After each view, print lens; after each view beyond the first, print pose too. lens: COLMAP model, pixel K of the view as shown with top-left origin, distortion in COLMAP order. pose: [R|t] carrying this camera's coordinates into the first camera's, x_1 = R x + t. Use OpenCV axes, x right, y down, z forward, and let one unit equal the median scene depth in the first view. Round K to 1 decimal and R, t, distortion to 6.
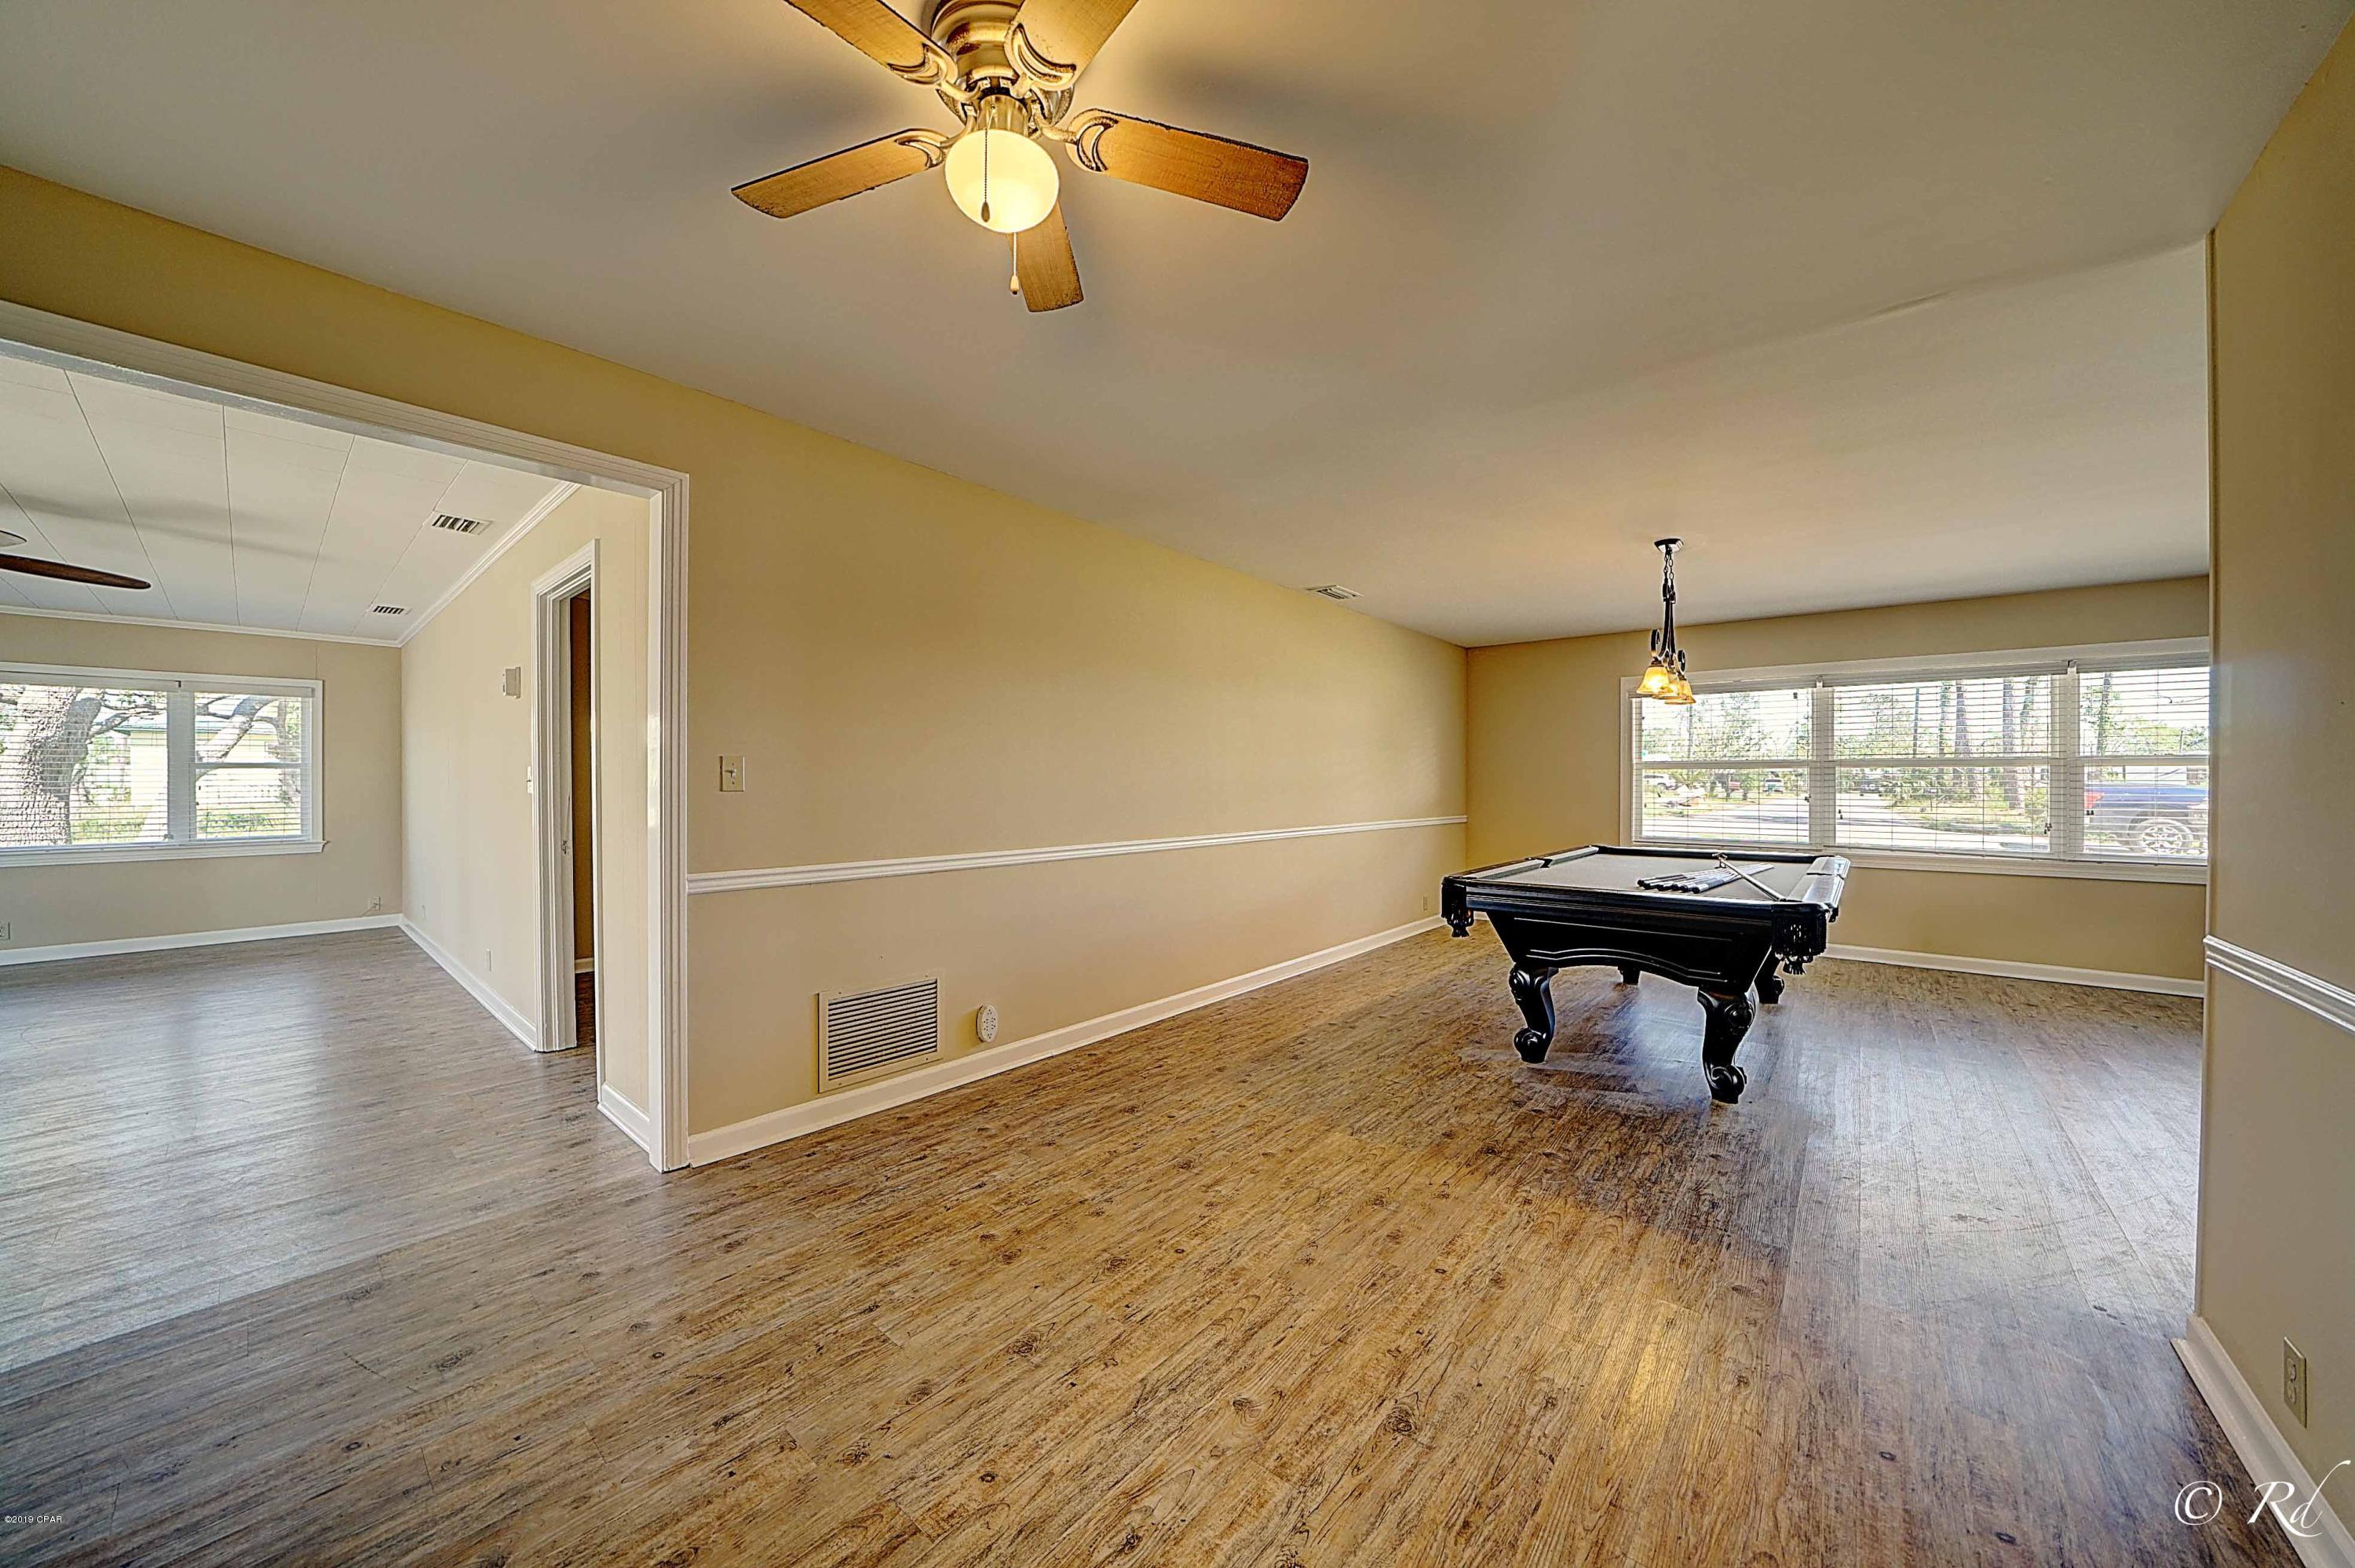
lens RADIAL K [[821.4, 0, 1195.6], [0, 821.4, 783.7], [0, 0, 1]] dist [-0.021374, 0.001930]
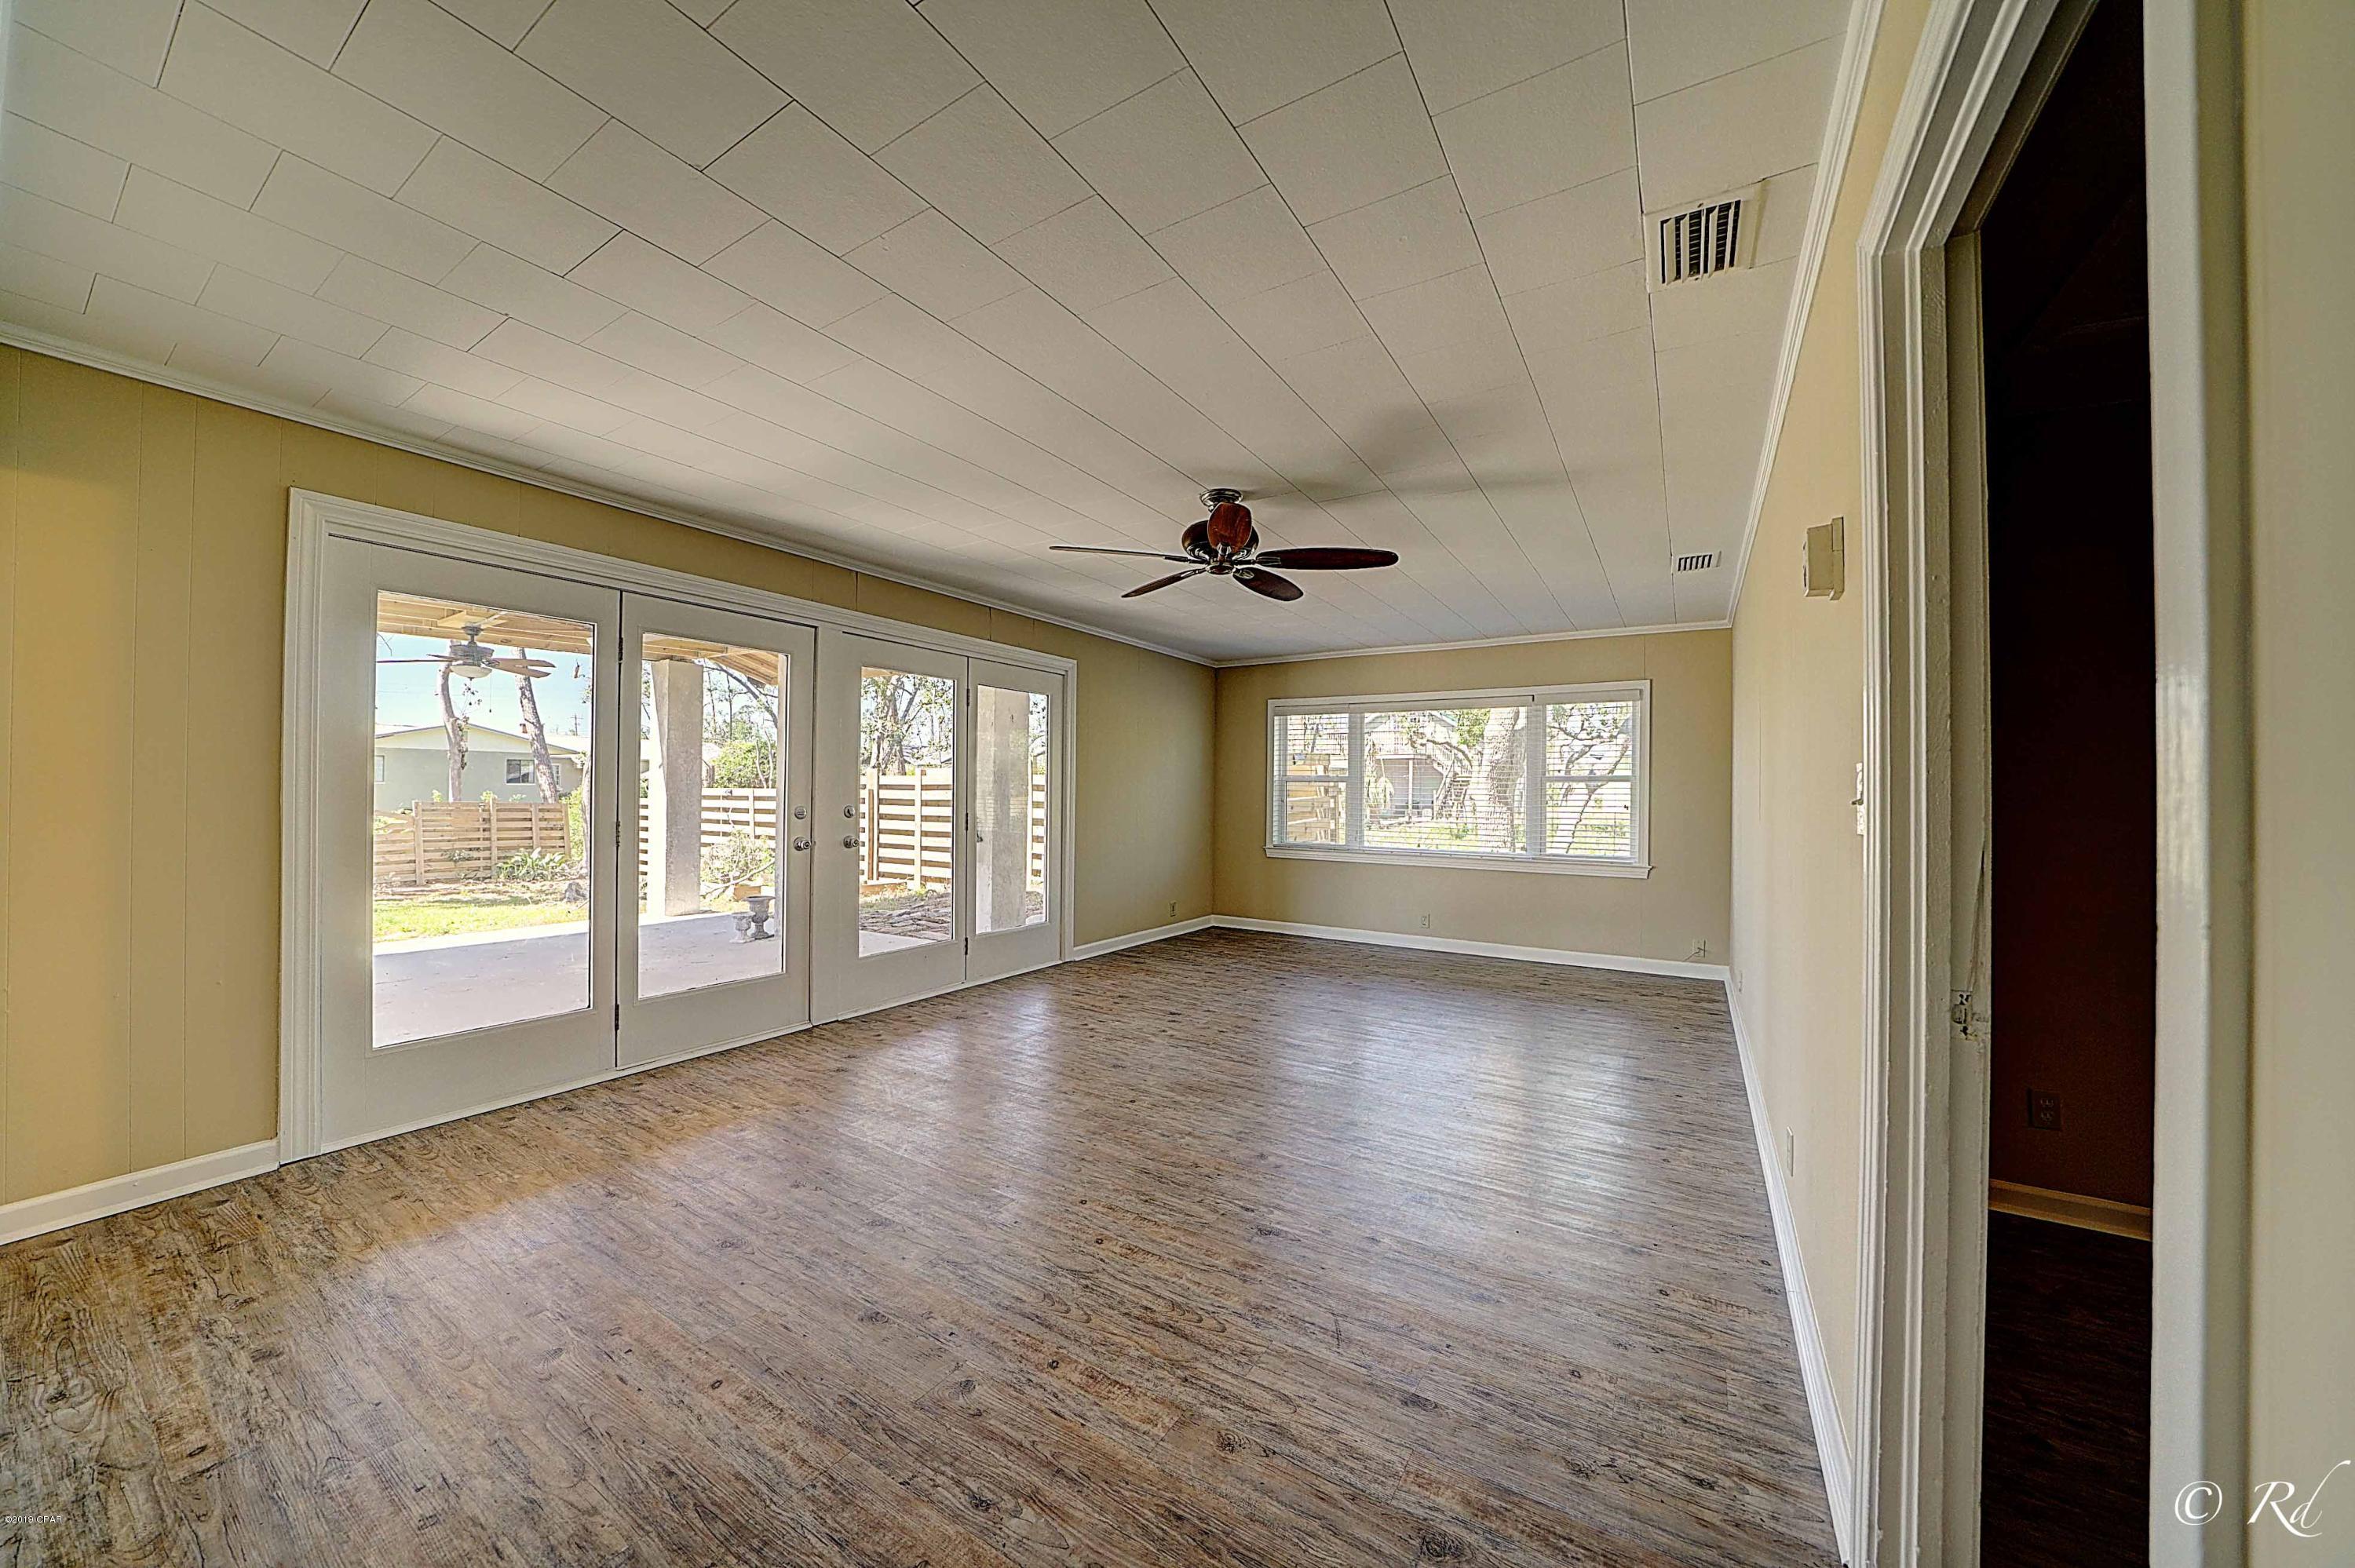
lens RADIAL K [[821.4, 0, 1175.1], [0, 821.4, 786.1], [0, 0, 1]] dist [-0.021374, 0.001930]
pose [[0.139644, -0.004166, -0.990193, -0.294528], [-0.009588, 0.999939, -0.005559, -0.003211], [0.990155, 0.010271, 0.139595, 0.376469]]
